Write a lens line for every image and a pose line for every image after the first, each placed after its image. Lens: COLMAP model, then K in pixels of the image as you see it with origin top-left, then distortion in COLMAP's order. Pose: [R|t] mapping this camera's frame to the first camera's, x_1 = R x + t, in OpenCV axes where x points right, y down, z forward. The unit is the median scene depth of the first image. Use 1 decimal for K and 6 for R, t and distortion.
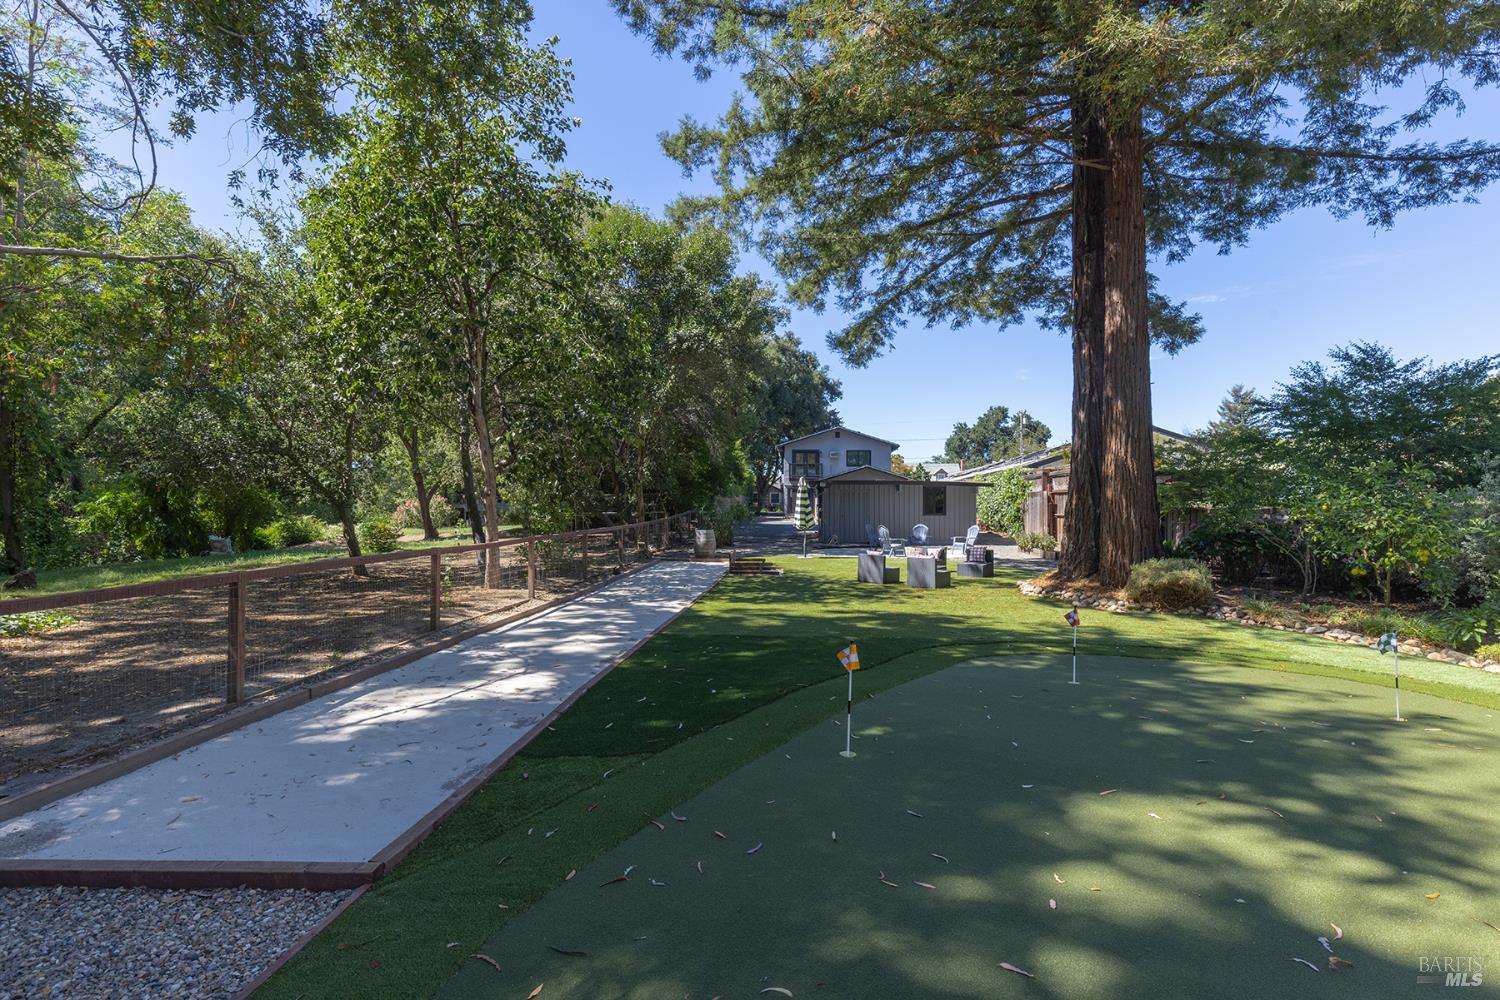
lens RADIAL K [[716.1, 0, 750.0], [0, 716.1, 500.0], [0, 0, 1]] dist [-0.004165, -0.001284]
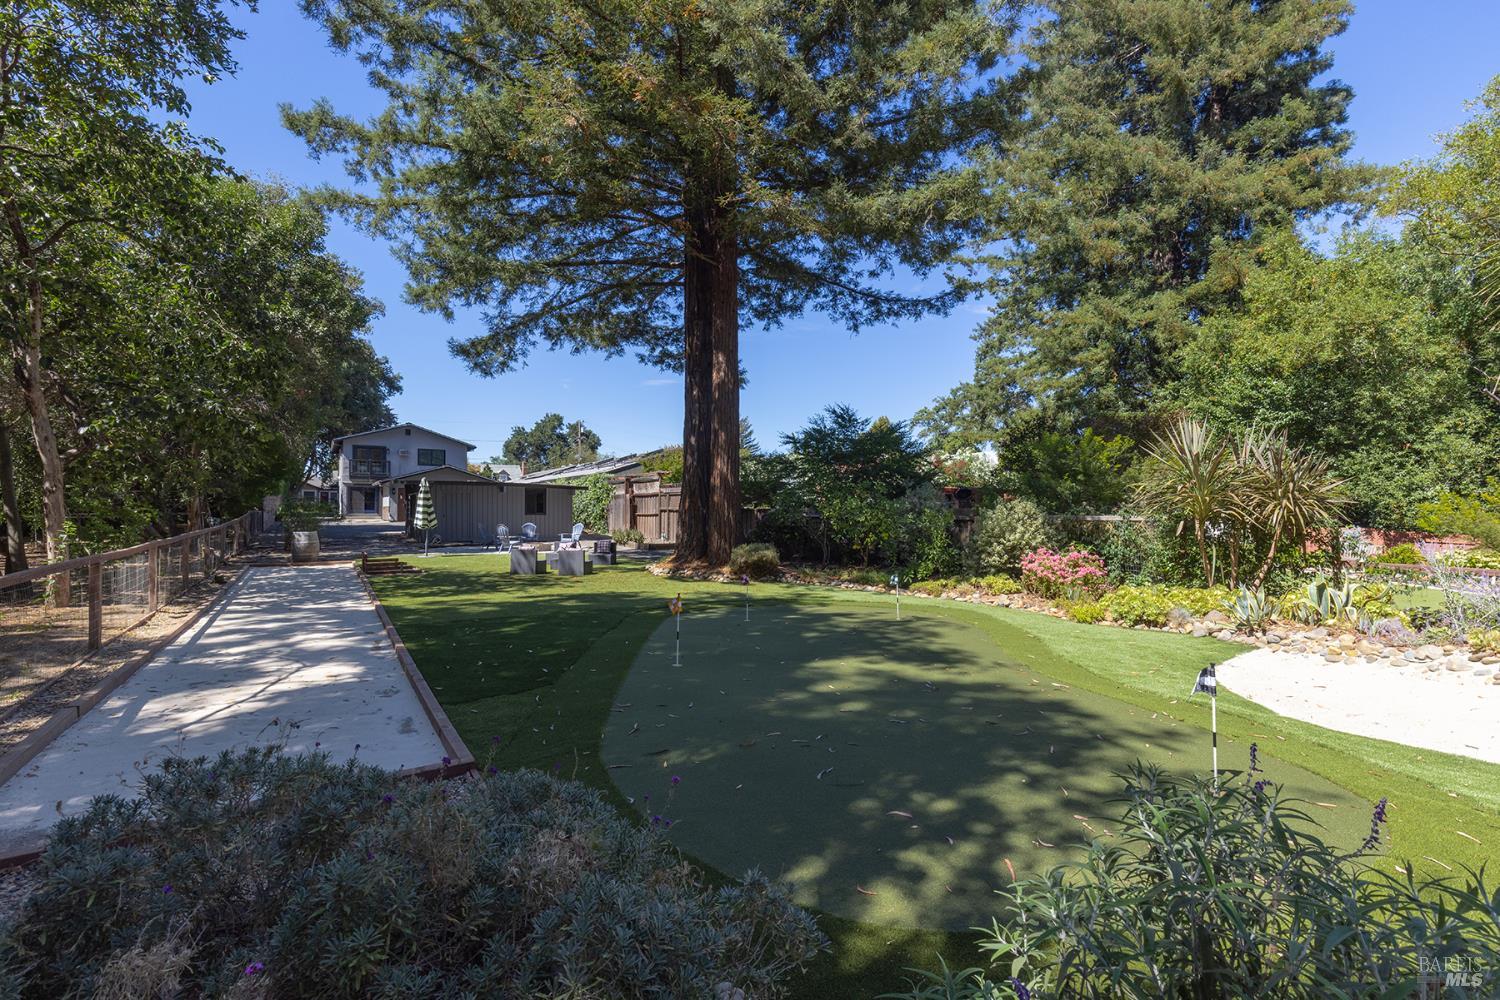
lens RADIAL K [[700.4, 0, 750.0], [0, 700.4, 500.0], [0, 0, 1]] dist [0.001506, -0.000326]
pose [[0.800596, 0.008333, 0.599147, -0.205530], [-0.008516, 0.999961, -0.002528, -0.002384], [-0.599144, -0.003079, 0.800635, -0.103808]]
